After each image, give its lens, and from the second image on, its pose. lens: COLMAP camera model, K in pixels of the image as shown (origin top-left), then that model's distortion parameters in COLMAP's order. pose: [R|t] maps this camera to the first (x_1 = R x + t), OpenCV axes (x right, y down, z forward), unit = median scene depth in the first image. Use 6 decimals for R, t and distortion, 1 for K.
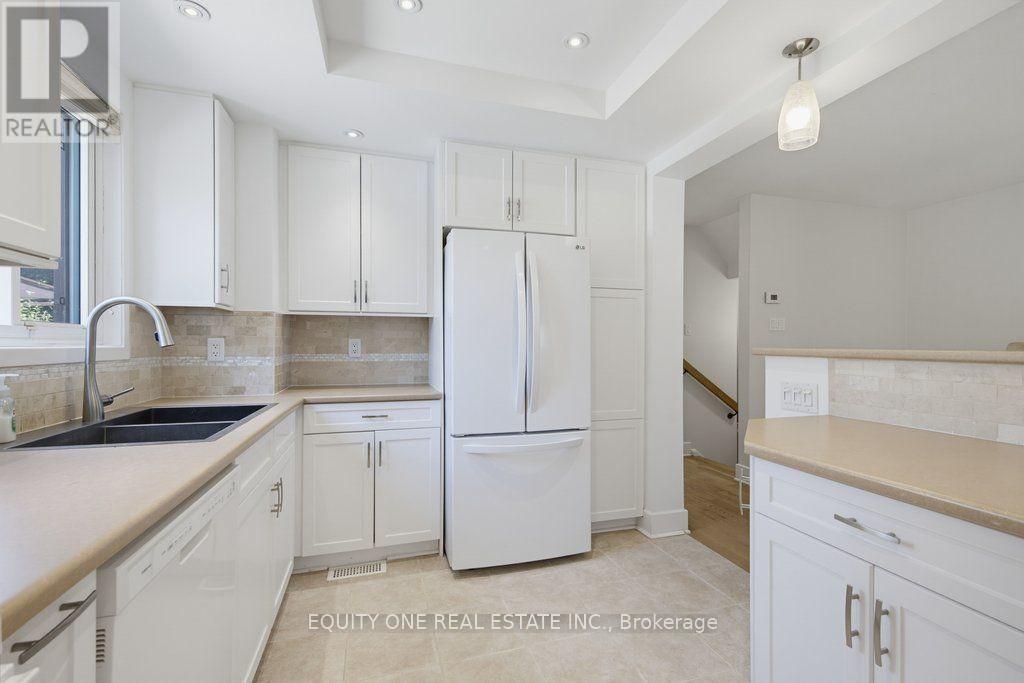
lens RADIAL K [[456.7, 0, 513.4], [0, 456.7, 344.1], [0, 0, 1]] dist [0.003542, 0.000958]
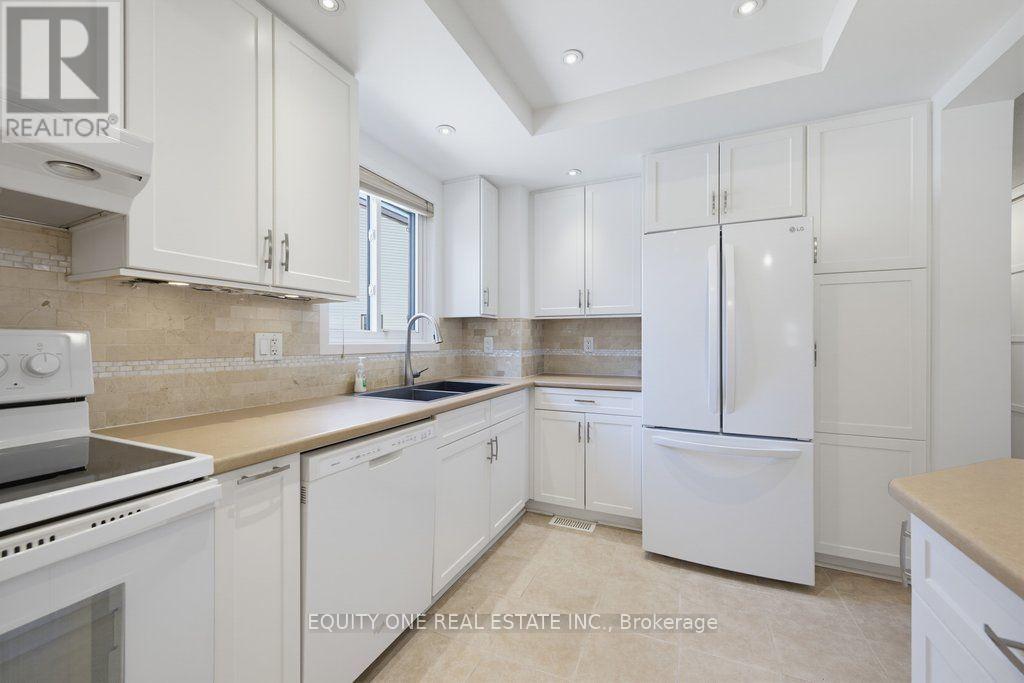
lens RADIAL K [[396.1, 0, 512.8], [0, 396.1, 340.2], [0, 0, 1]] dist [0.005432, -0.000404]
pose [[0.753278, -0.001966, -0.657699, 0.246620], [0.000945, 0.999998, -0.001906, -0.001263], [0.657701, 0.000814, 0.753278, 0.082943]]
